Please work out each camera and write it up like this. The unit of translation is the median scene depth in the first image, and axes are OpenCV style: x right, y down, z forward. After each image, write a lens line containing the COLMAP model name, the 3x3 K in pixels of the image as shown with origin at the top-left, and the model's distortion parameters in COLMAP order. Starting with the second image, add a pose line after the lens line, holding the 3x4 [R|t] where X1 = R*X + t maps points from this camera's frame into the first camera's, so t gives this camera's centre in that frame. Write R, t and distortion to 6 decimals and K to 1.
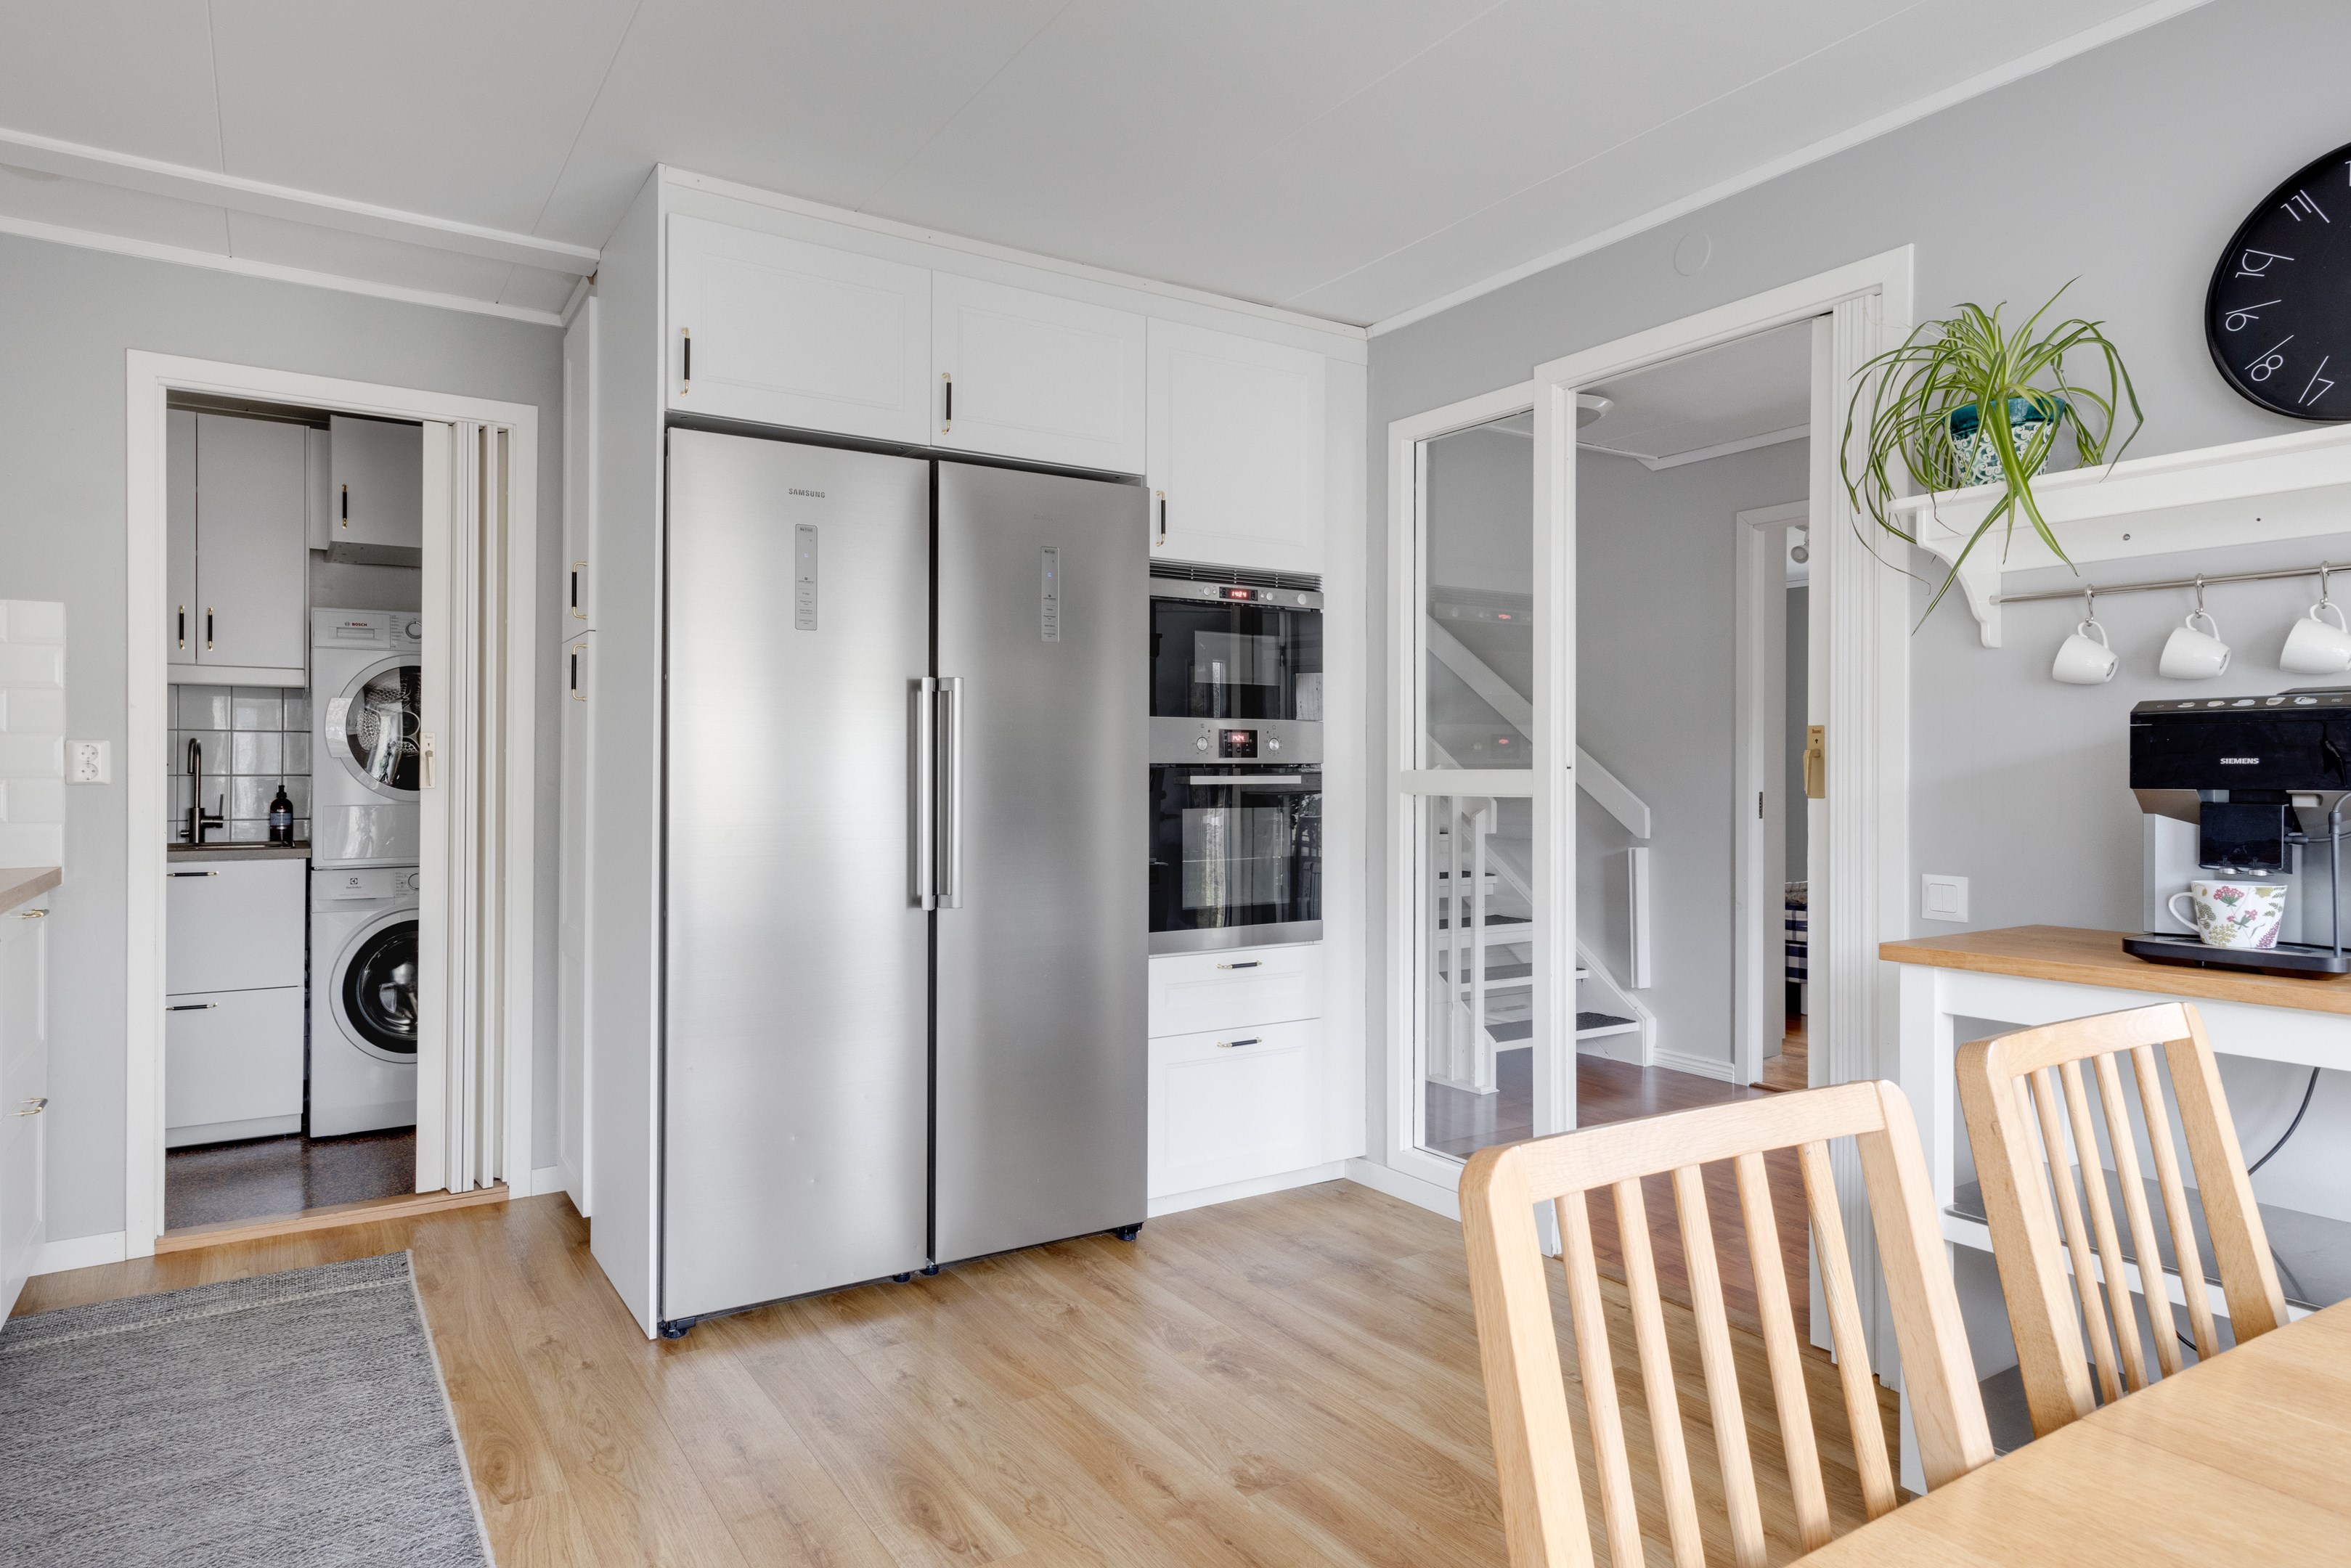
lens RADIAL K [[1370.7, 0, 1173.9], [0, 1370.7, 776.8], [0, 0, 1]] dist [0.000366, 0.000117]
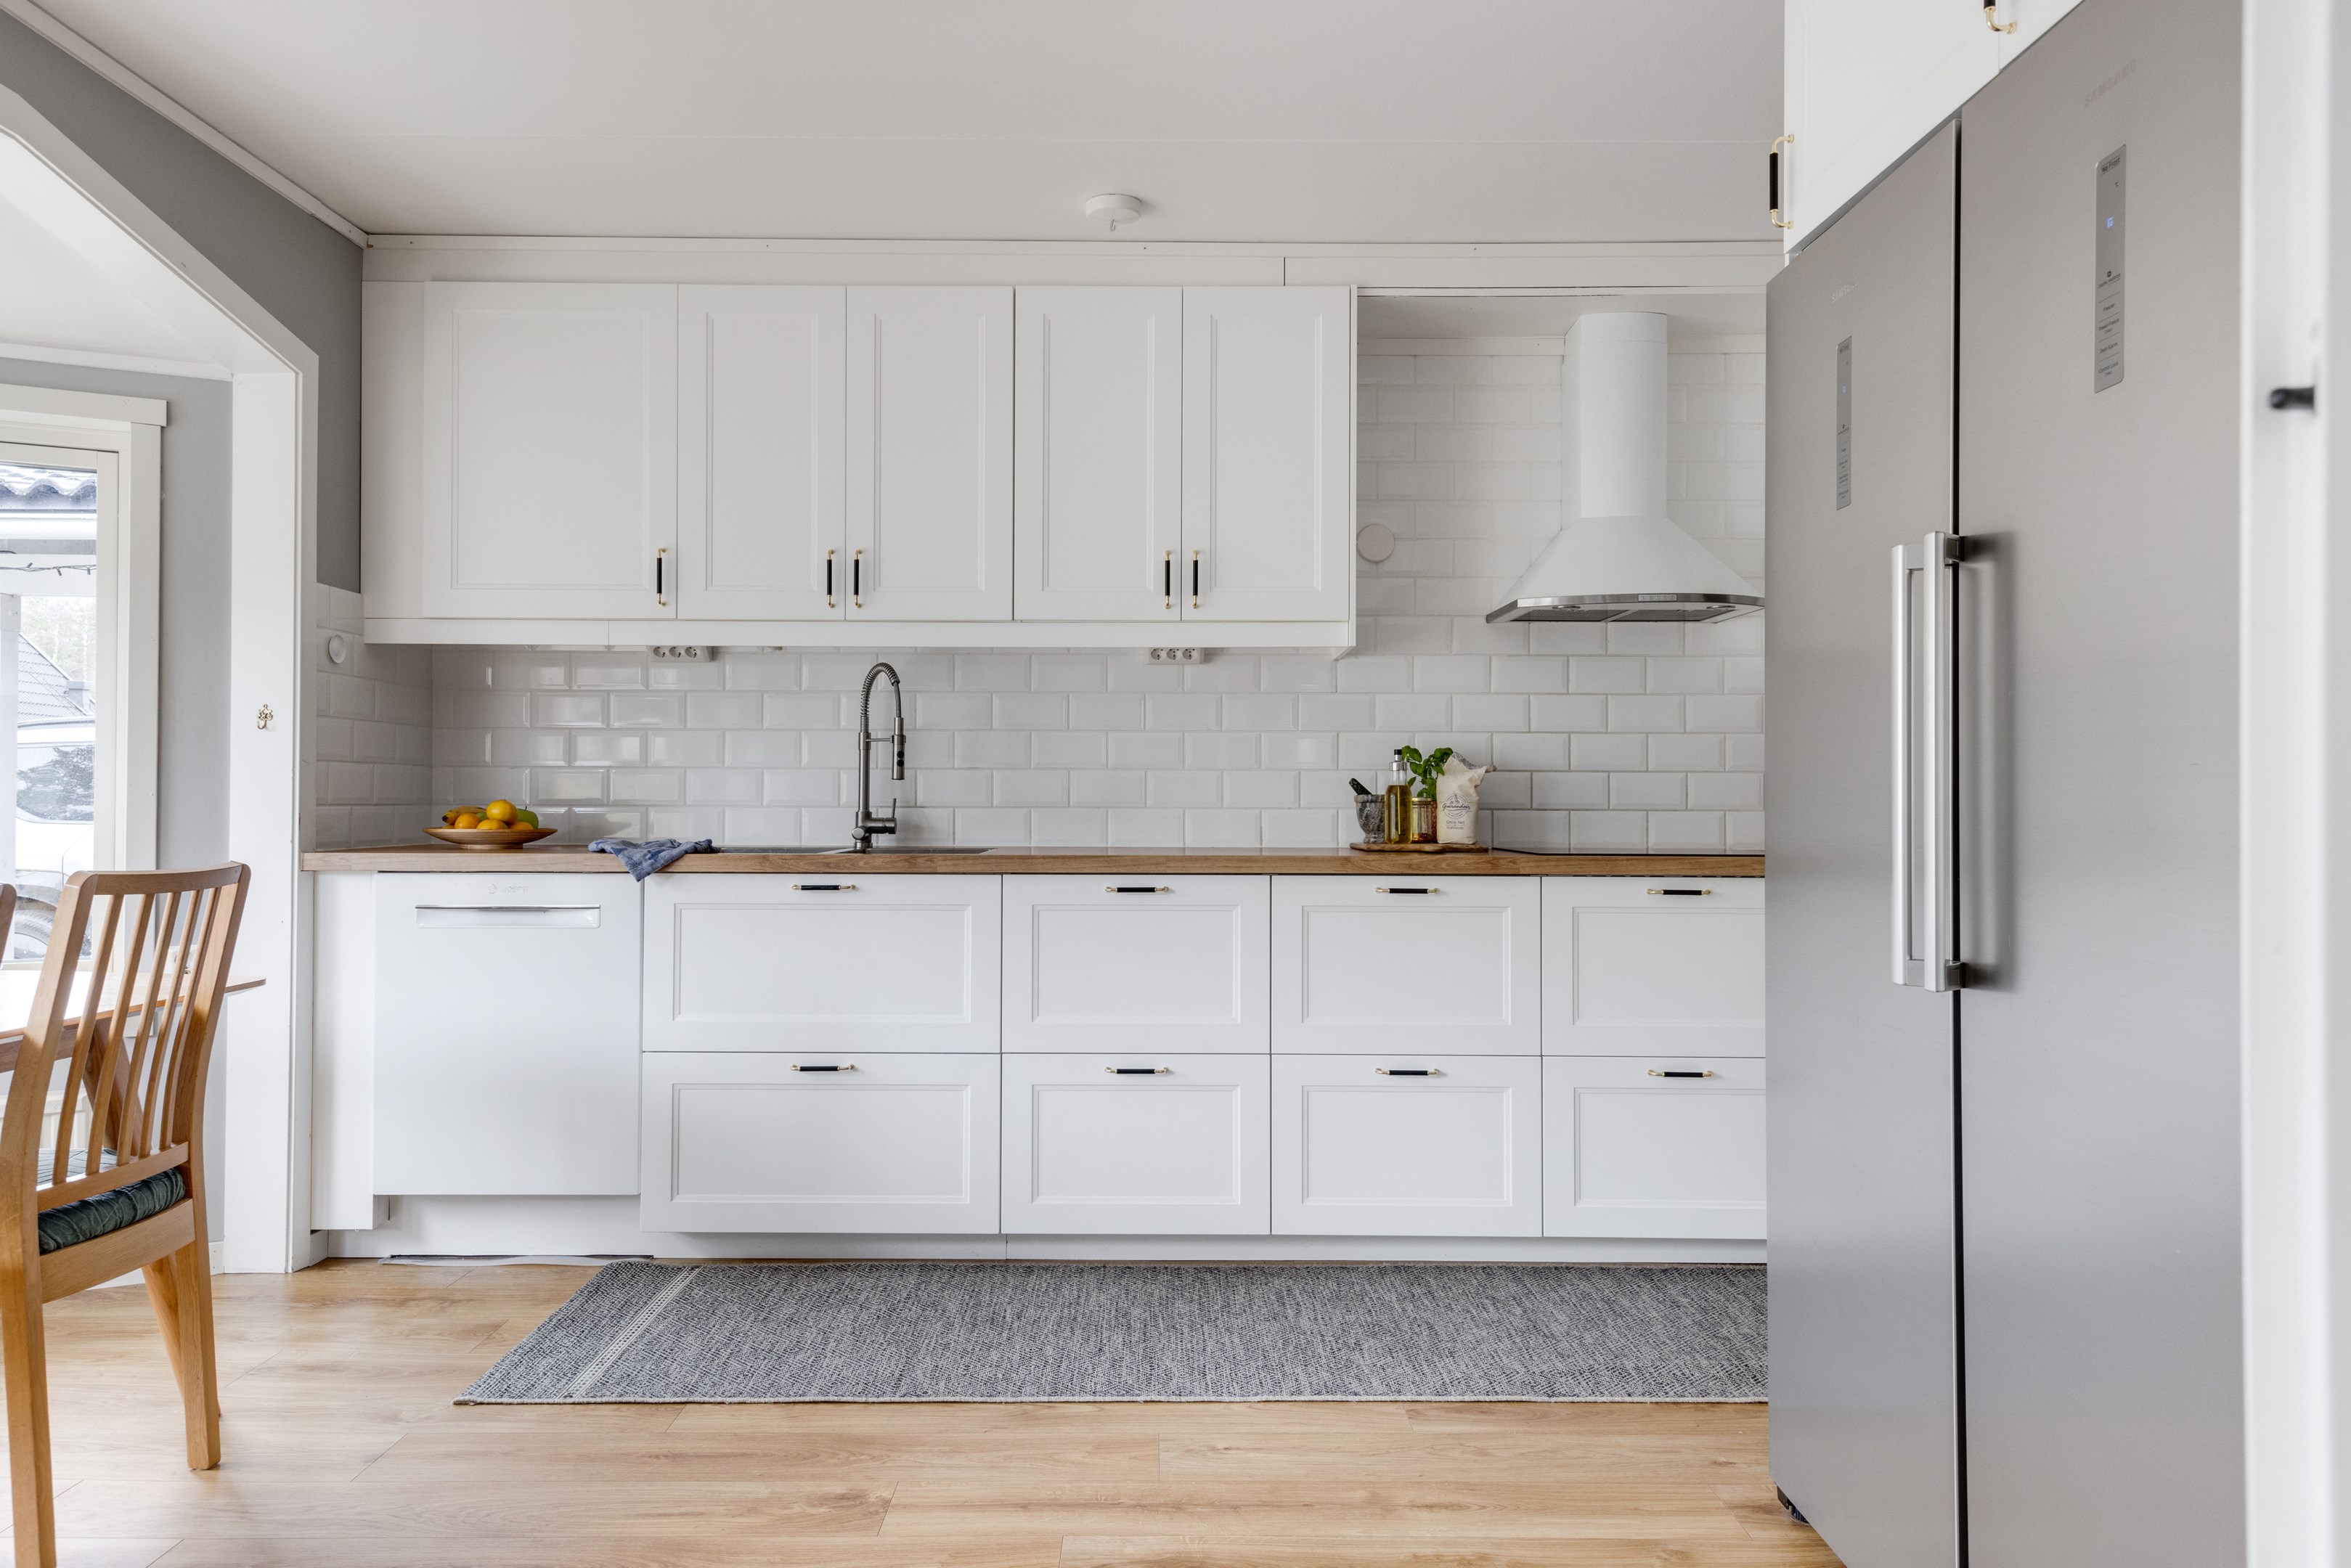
lens RADIAL K [[1534.2, 0, 1184.5], [0, 1534.2, 762.4], [0, 0, 1]] dist [0.008650, -0.004076]
pose [[-0.541434, -0.020624, -0.840490, 0.472220], [-0.005651, 0.999766, -0.020892, 0.025279], [0.840724, -0.006562, -0.541424, 1.089078]]
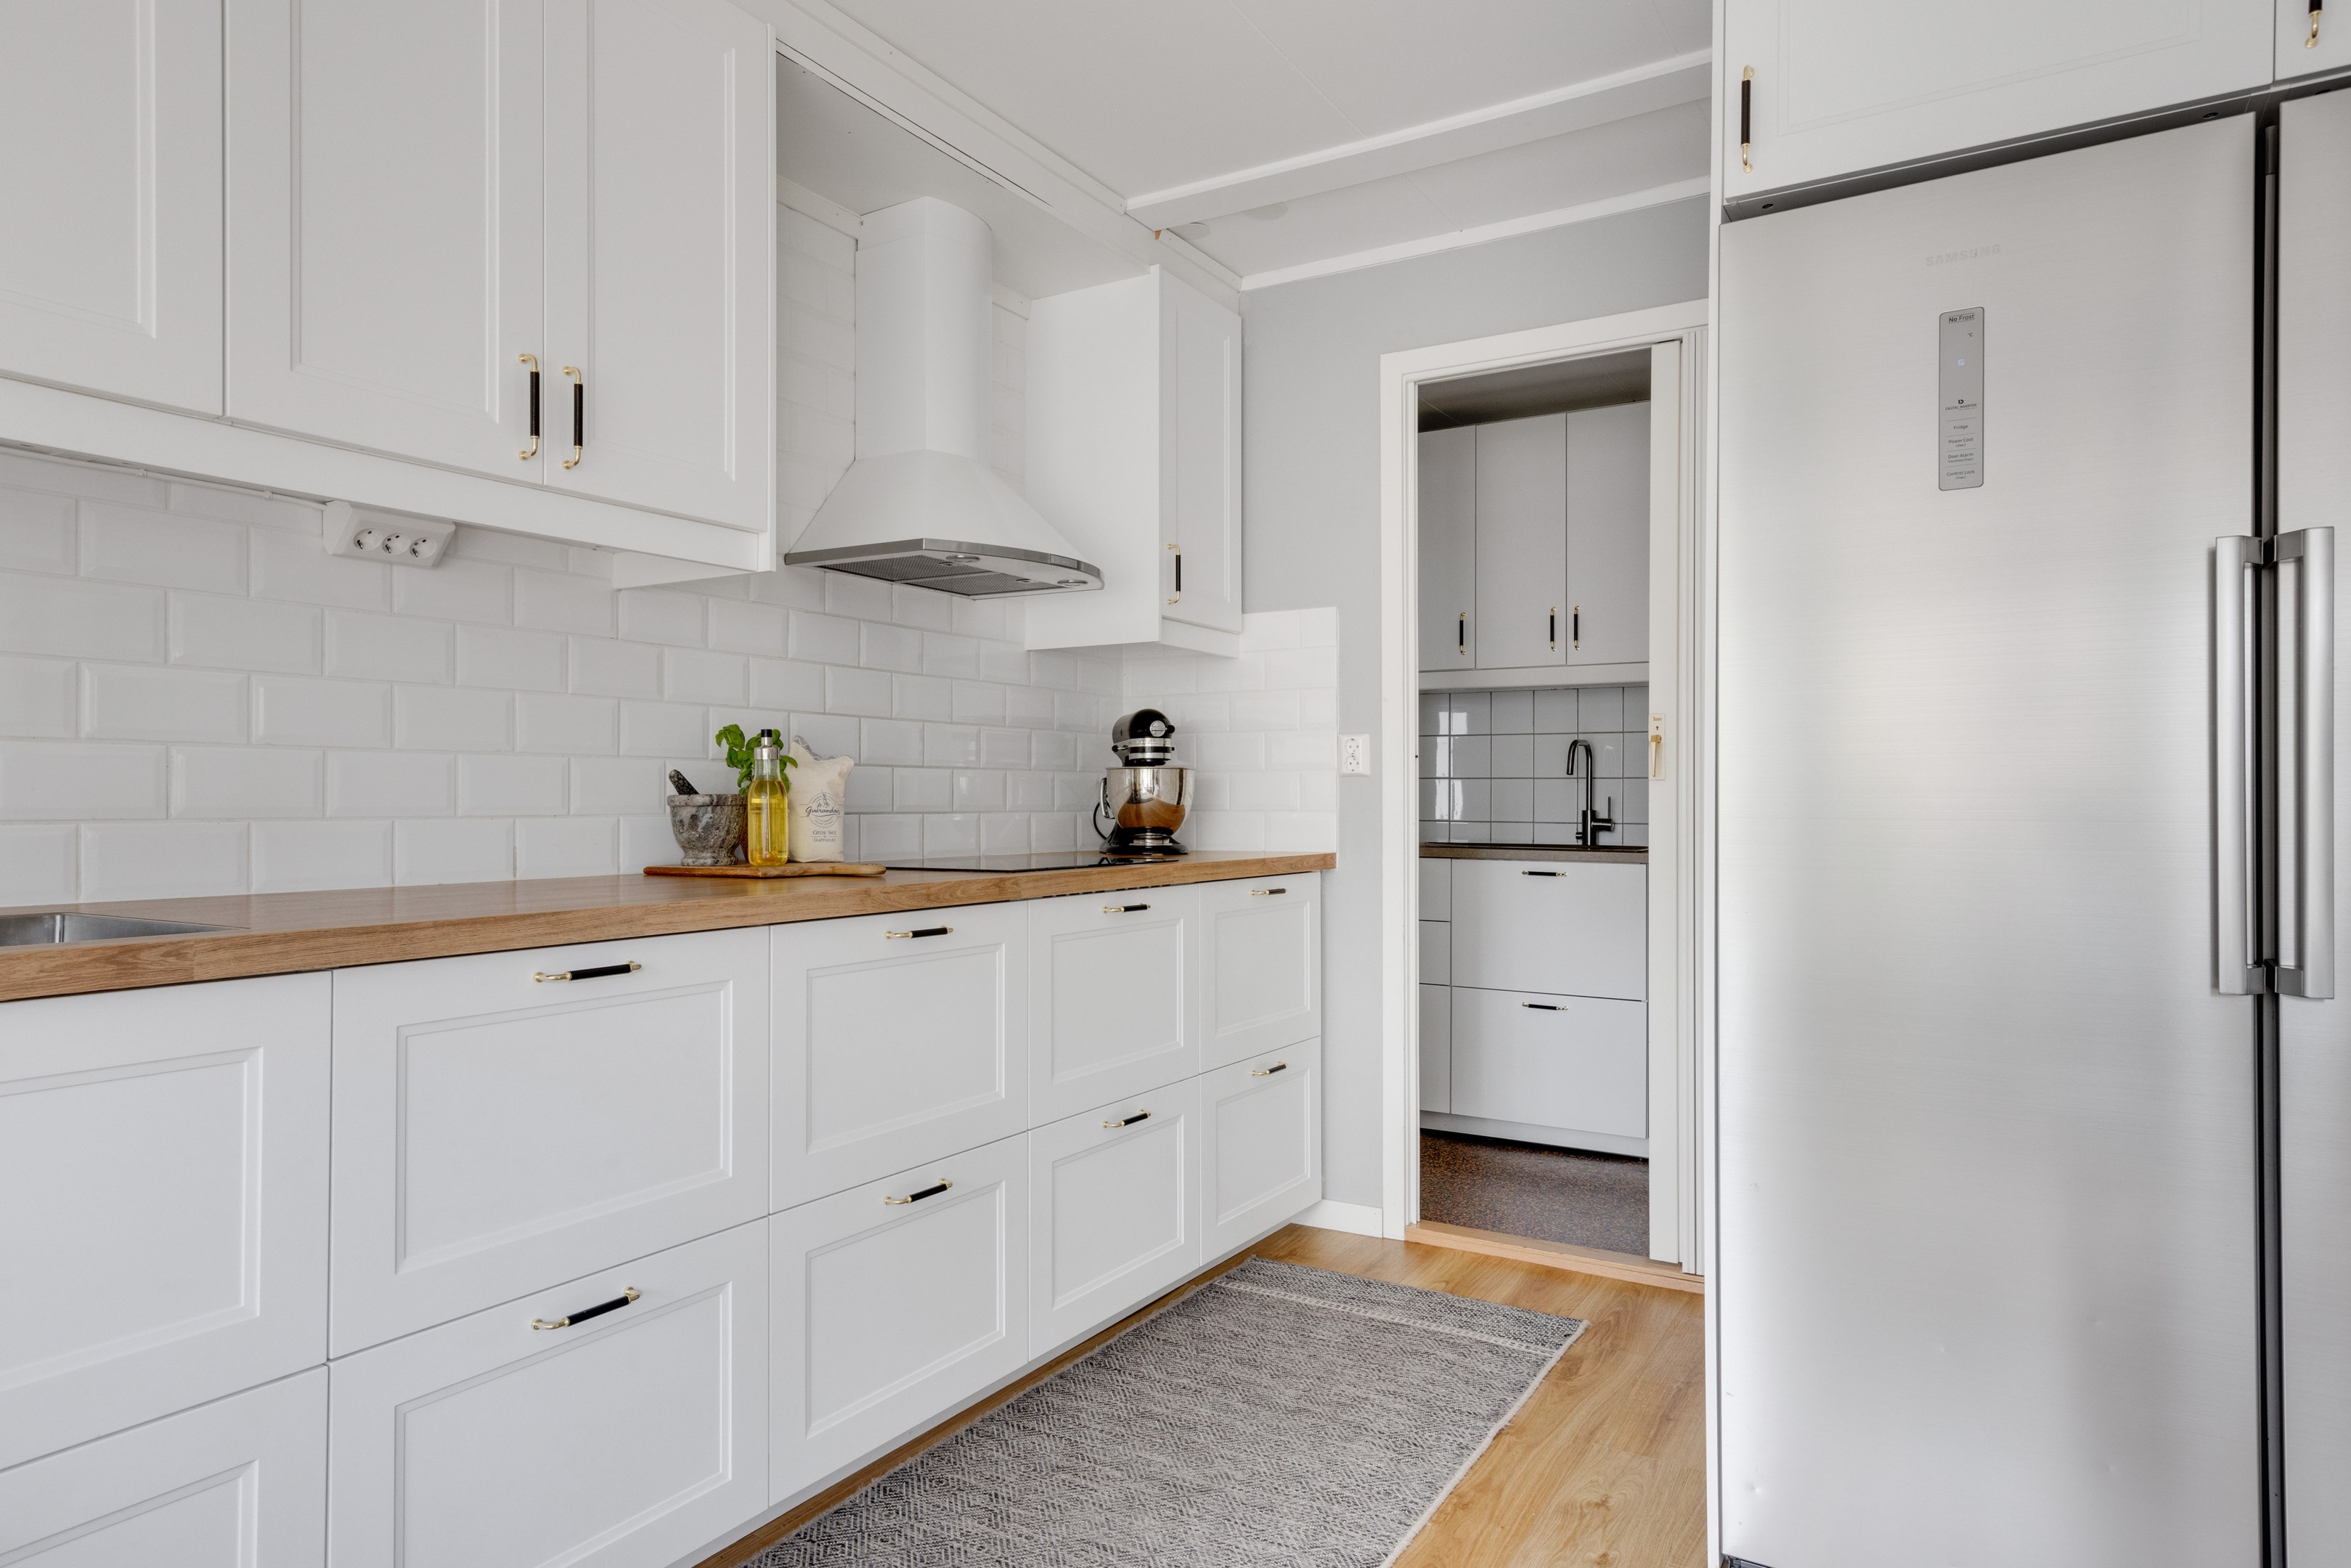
lens RADIAL K [[1410.1, 0, 1105.4], [0, 1410.1, 790.1], [0, 0, 1]] dist [0.006533, 0.001539]
pose [[0.408149, -0.005269, -0.912900, 0.129653], [-0.004393, 0.999960, -0.007735, 0.027444], [0.912905, 0.007167, 0.408109, 0.401975]]
